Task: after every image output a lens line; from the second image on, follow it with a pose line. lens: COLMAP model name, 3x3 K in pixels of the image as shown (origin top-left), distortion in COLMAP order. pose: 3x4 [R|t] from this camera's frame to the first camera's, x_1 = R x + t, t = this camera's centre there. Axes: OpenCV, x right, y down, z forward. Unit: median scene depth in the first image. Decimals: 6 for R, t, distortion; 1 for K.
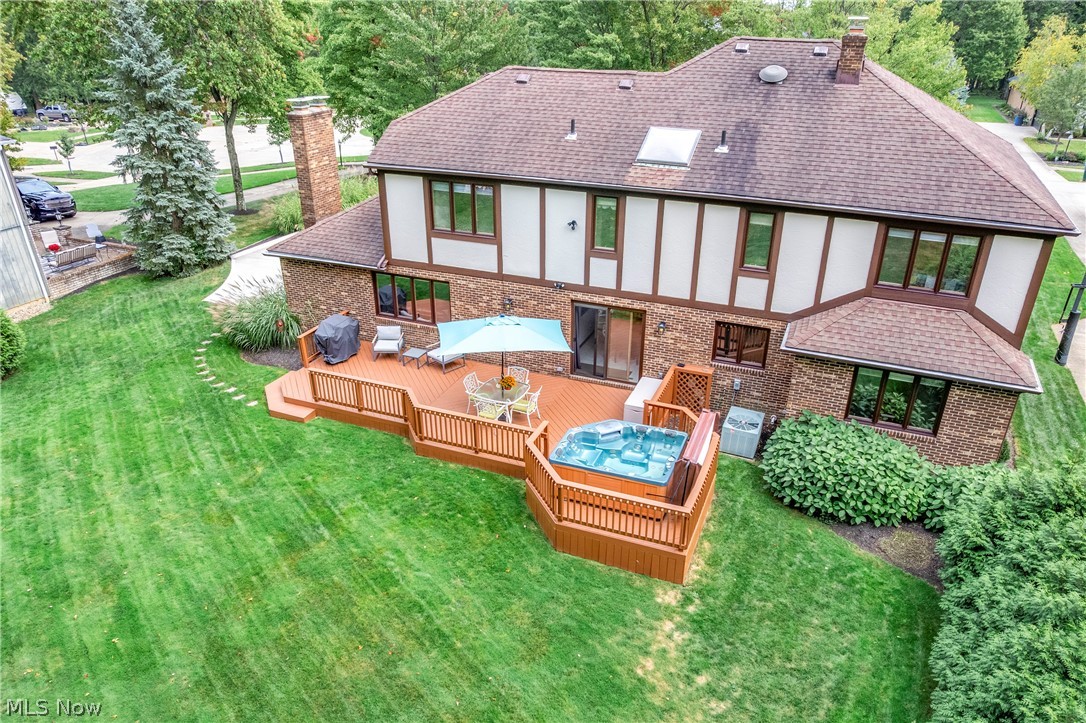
lens RADIAL K [[696.2, 0, 548.4], [0, 696.2, 368.4], [0, 0, 1]] dist [-0.074946, 0.059909]
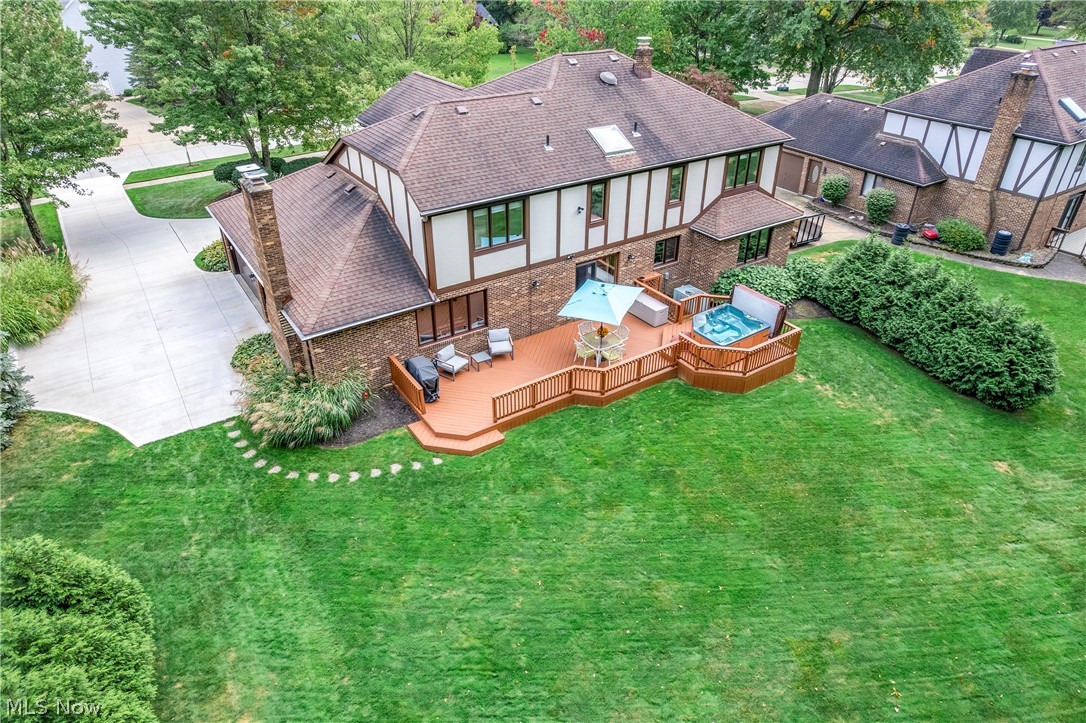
lens RADIAL K [[696.2, 0, 548.4], [0, 696.2, 368.4], [0, 0, 1]] dist [-0.074946, 0.059909]
pose [[0.582756, -0.448477, 0.677690, -1.053656], [0.369510, 0.888969, 0.270549, -0.317227], [-0.723781, 0.092749, 0.683768, 0.128420]]
